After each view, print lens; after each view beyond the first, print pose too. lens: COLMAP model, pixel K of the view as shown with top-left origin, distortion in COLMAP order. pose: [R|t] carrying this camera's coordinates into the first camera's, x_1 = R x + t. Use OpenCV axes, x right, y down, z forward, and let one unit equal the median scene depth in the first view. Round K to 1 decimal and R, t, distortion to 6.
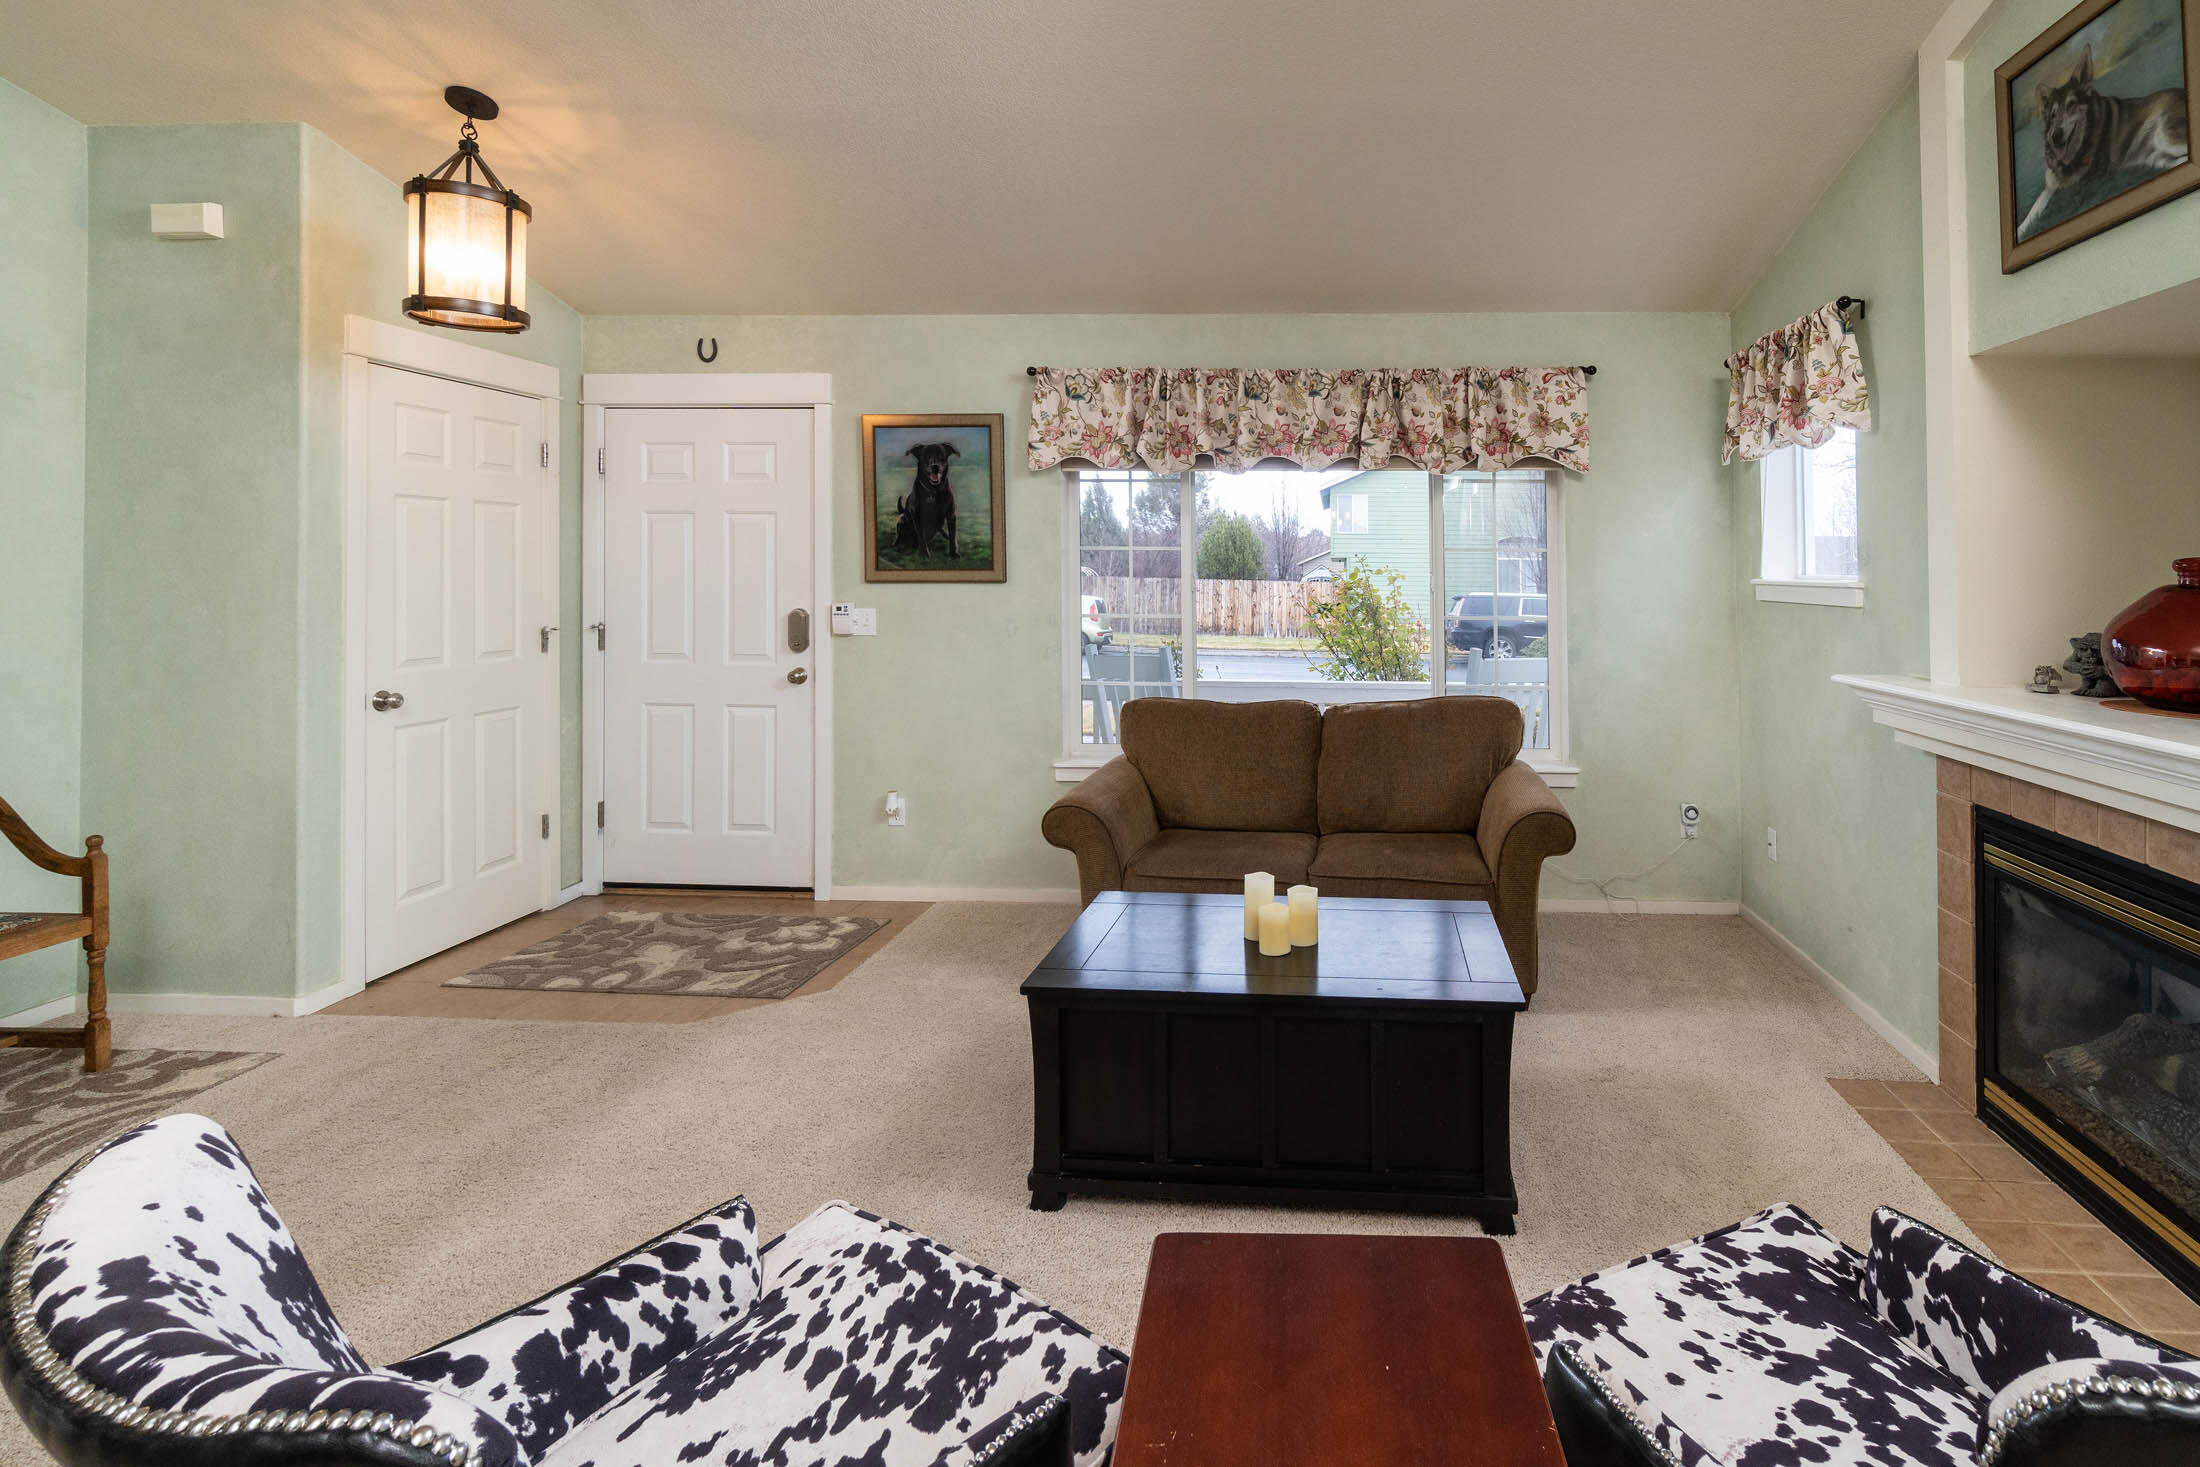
lens RADIAL K [[1164.1, 0, 1100.7], [0, 1164.1, 574.1], [0, 0, 1]] dist [-0.004291, 0.000583]
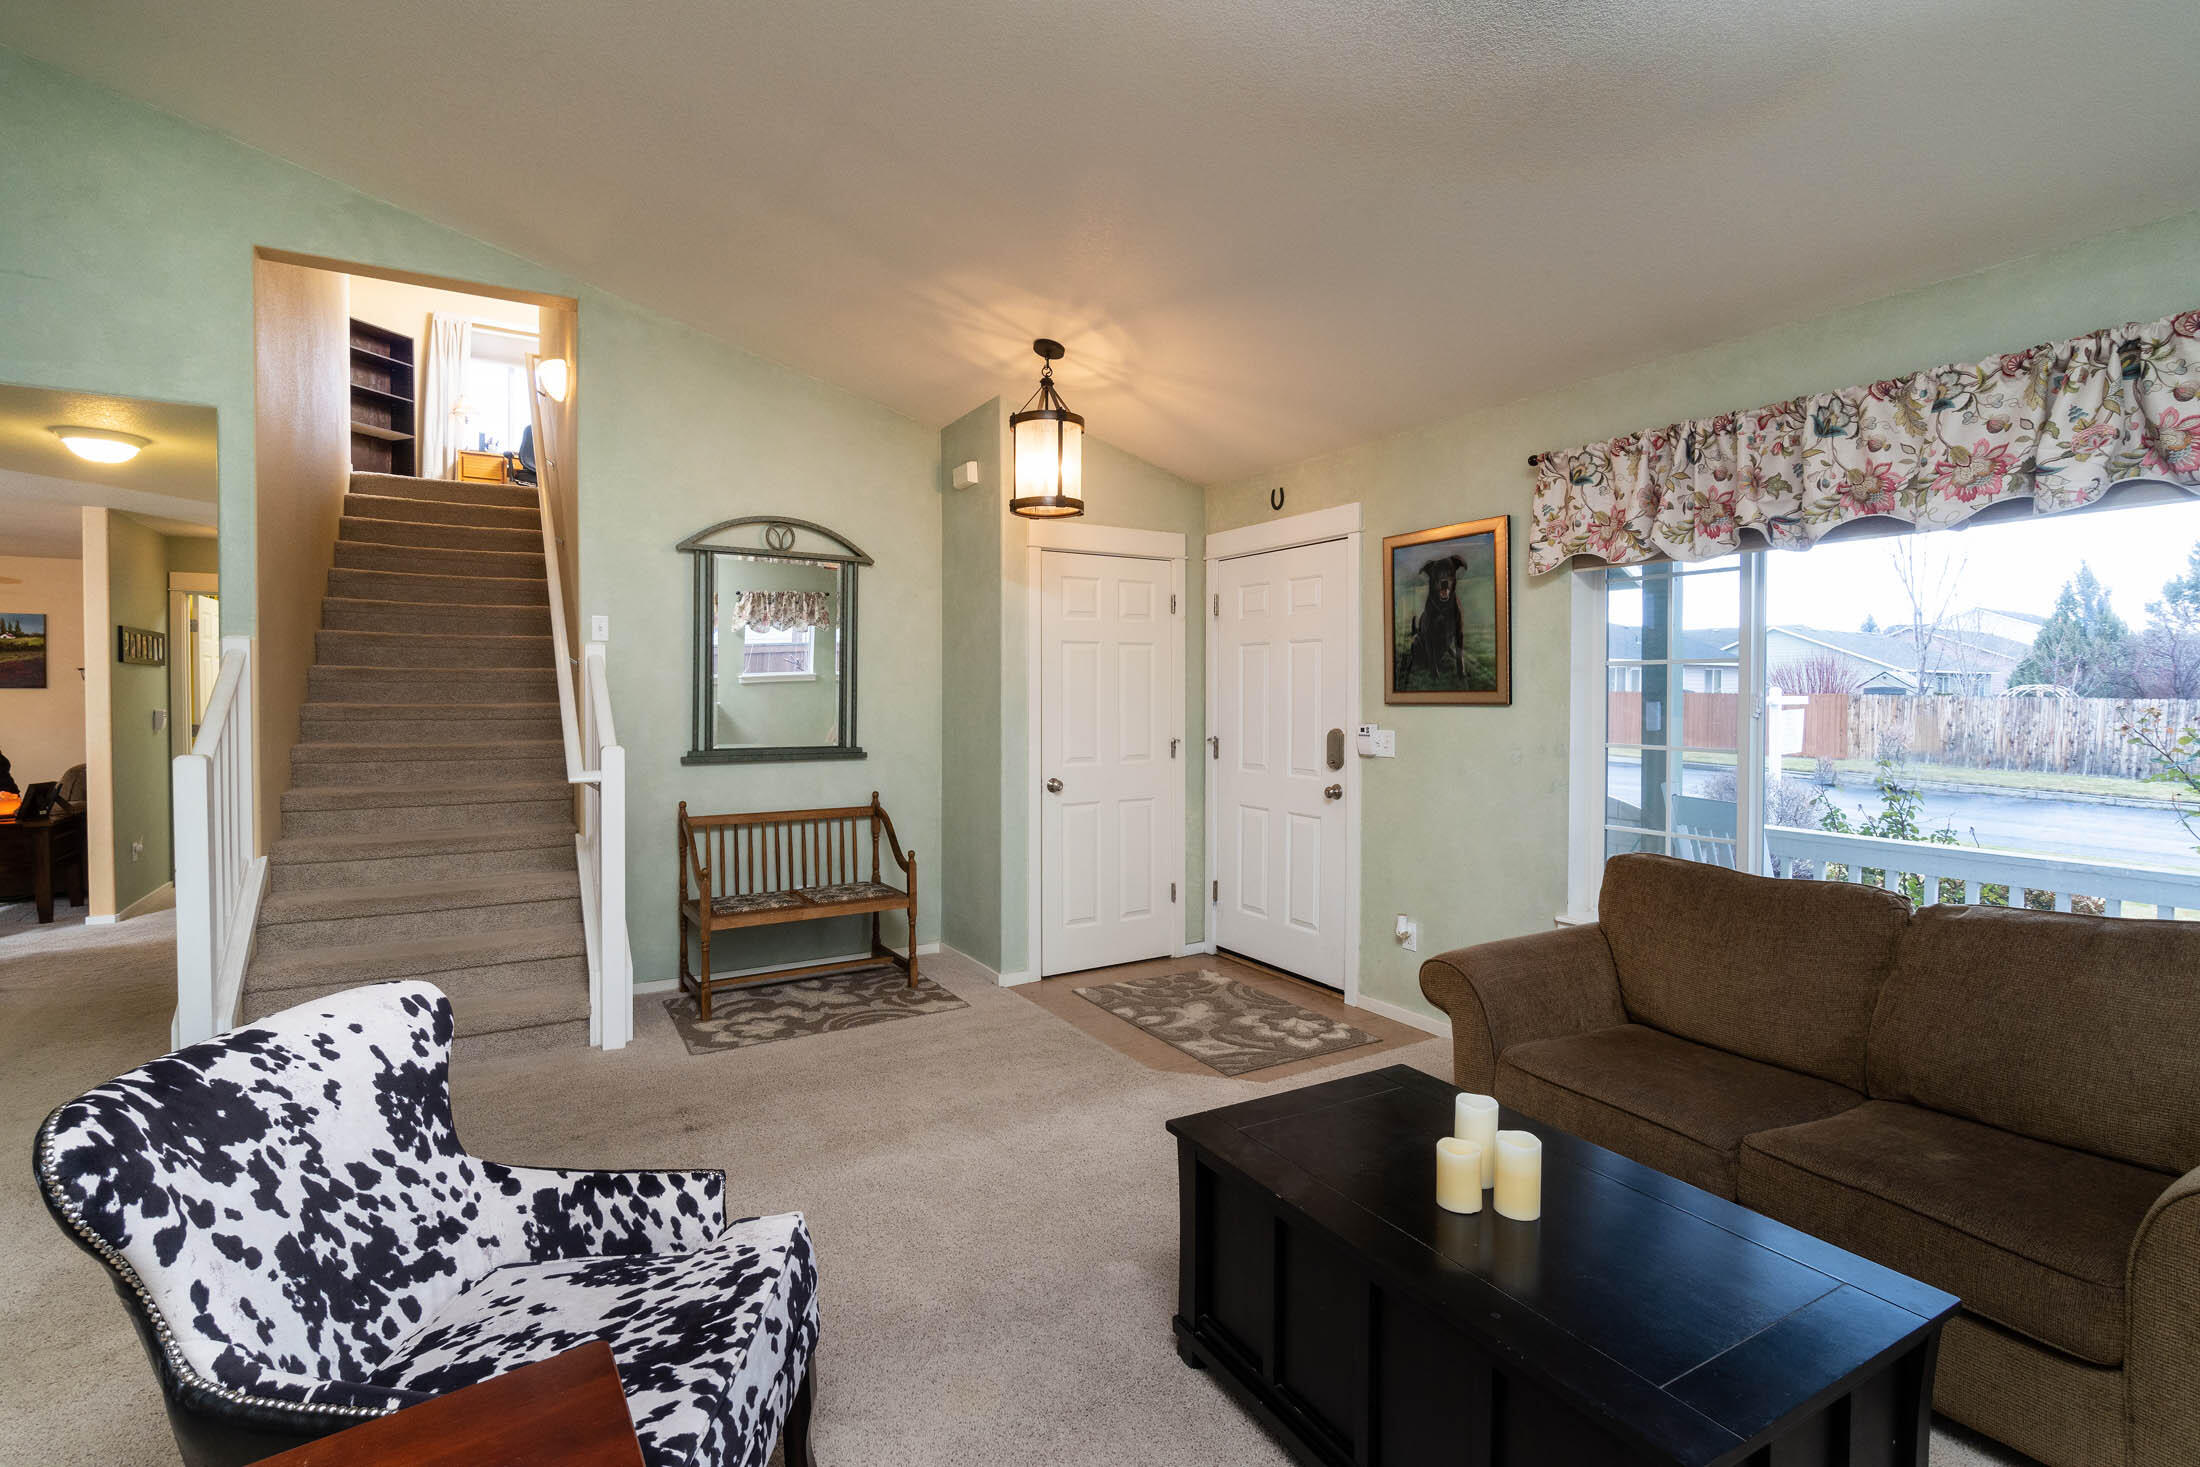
lens RADIAL K [[973.5, 0, 1100.0], [0, 973.5, 733.5], [0, 0, 1]] dist [-0.001002, 0.000075]
pose [[0.567227, 0.027446, -0.823104, 0.361286], [0.002640, 0.999379, 0.035143, 0.001986], [0.823557, -0.022107, 0.566803, 0.323983]]
